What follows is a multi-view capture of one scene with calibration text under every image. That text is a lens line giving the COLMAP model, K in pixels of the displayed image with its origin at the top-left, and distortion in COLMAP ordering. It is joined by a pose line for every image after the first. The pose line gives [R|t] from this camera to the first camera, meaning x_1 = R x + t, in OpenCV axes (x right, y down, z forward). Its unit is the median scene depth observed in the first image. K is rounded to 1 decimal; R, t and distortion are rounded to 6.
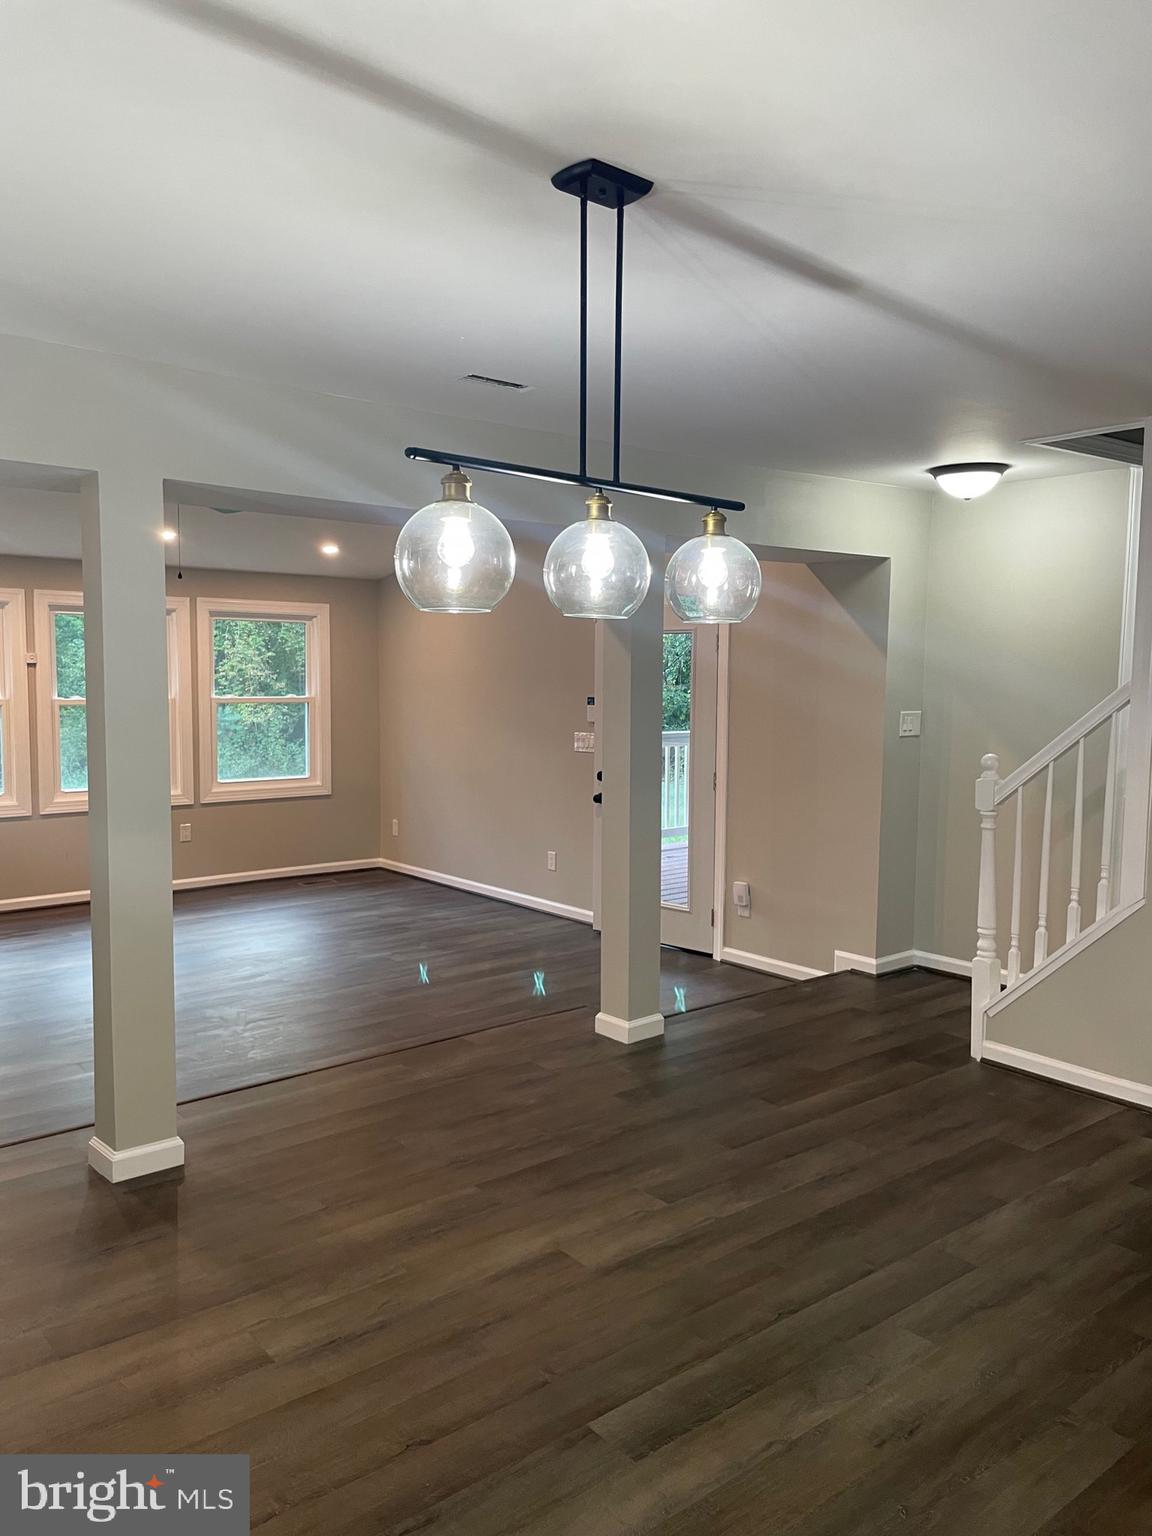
lens RADIAL K [[1168.9, 0, 568.7], [0, 1168.9, 747.4], [0, 0, 1]] dist [0.057859, -0.084129]
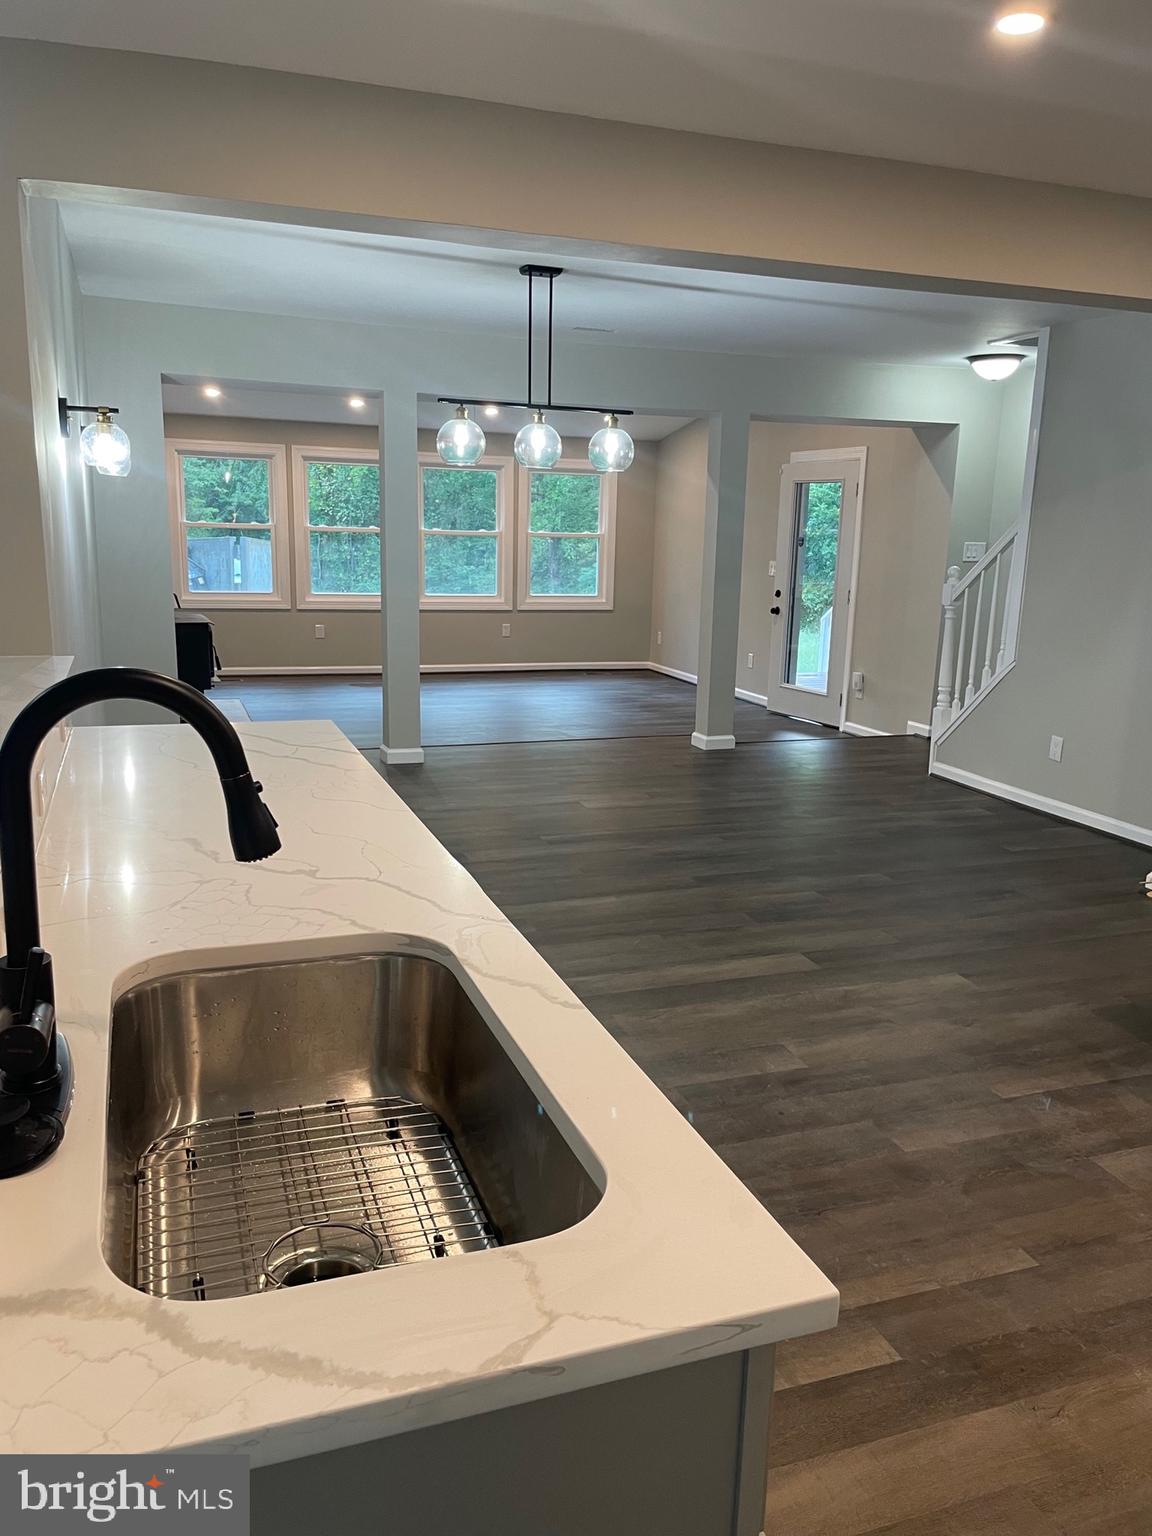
lens RADIAL K [[1168.9, 0, 568.7], [0, 1168.9, 747.4], [0, 0, 1]] dist [0.057859, -0.084129]
pose [[0.942113, 0.080395, -0.325514, 0.427093], [-0.040843, 0.991116, 0.126574, 0.066908], [0.332798, -0.105952, 0.937027, -0.573802]]
